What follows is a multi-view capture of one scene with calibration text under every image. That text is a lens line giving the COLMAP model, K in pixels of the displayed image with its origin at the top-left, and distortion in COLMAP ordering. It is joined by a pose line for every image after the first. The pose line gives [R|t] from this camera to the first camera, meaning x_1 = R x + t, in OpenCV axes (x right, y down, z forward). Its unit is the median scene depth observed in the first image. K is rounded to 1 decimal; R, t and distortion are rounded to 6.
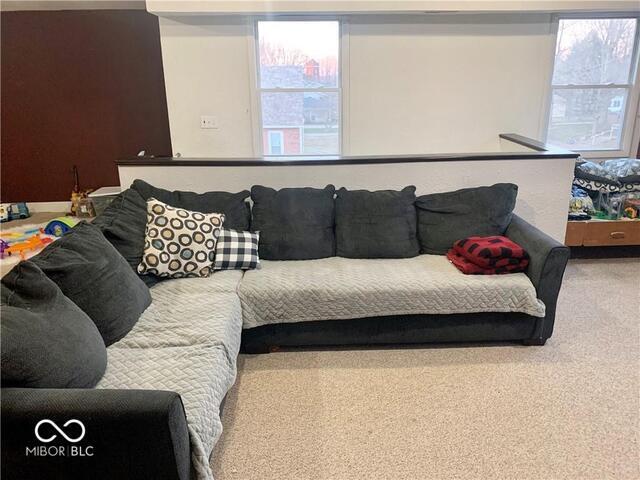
lens RADIAL K [[487.7, 0, 317.4], [0, 487.7, 237.8], [0, 0, 1]] dist [0.028767, -0.036739]
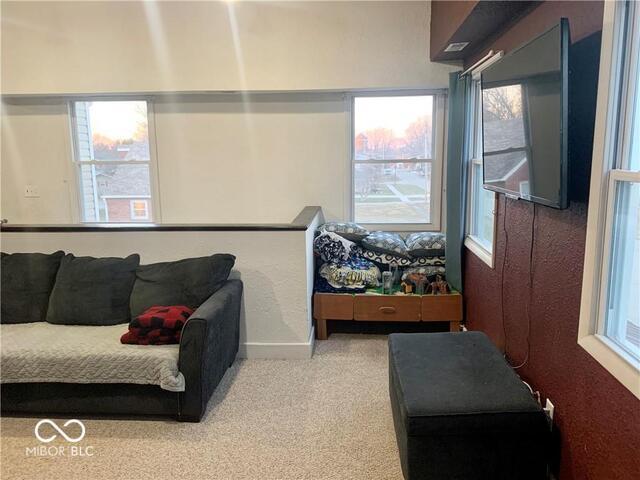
lens RADIAL K [[487.7, 0, 326.5], [0, 487.7, 238.3], [0, 0, 1]] dist [0.028767, -0.036739]
pose [[0.994622, 0.019099, -0.101797, 0.579222], [-0.032881, 0.990234, -0.135485, -0.011358], [0.098216, 0.138104, 0.985536, 0.021389]]
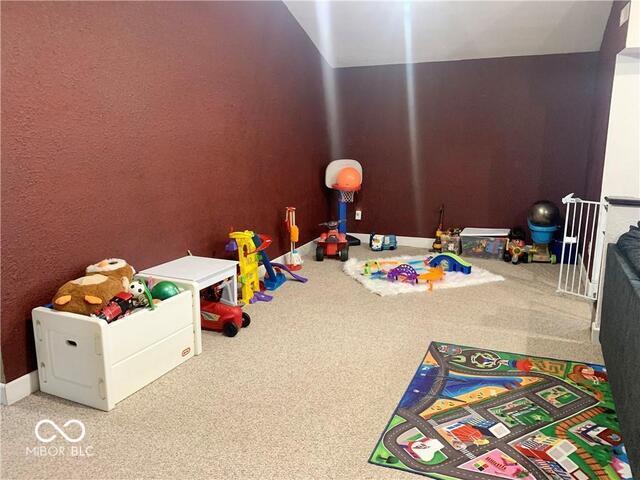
lens RADIAL K [[487.7, 0, 323.6], [0, 487.7, 239.9], [0, 0, 1]] dist [0.028767, -0.036739]
pose [[0.903092, 0.096546, -0.418455, -0.413939], [-0.137246, 0.988186, -0.068203, 0.047283], [0.406926, 0.119025, 0.905673, -0.050749]]
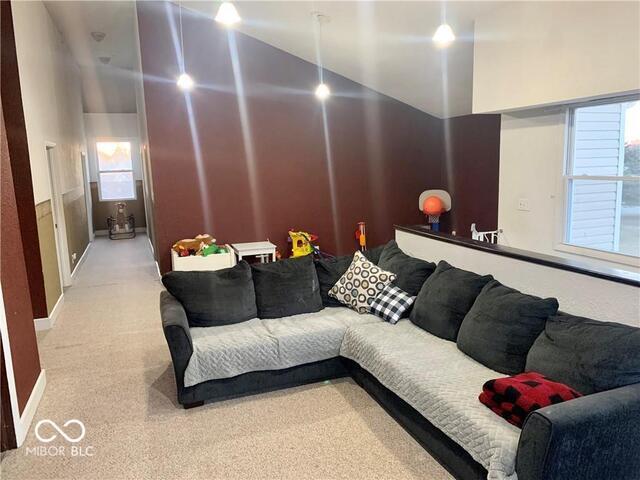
lens RADIAL K [[487.7, 0, 320.5], [0, 487.7, 236.6], [0, 0, 1]] dist [0.028767, -0.036739]
pose [[0.323489, 0.146681, -0.934794, 0.687149], [-0.270875, 0.960923, 0.057043, -0.122600], [0.906632, 0.234760, 0.350580, 0.274153]]
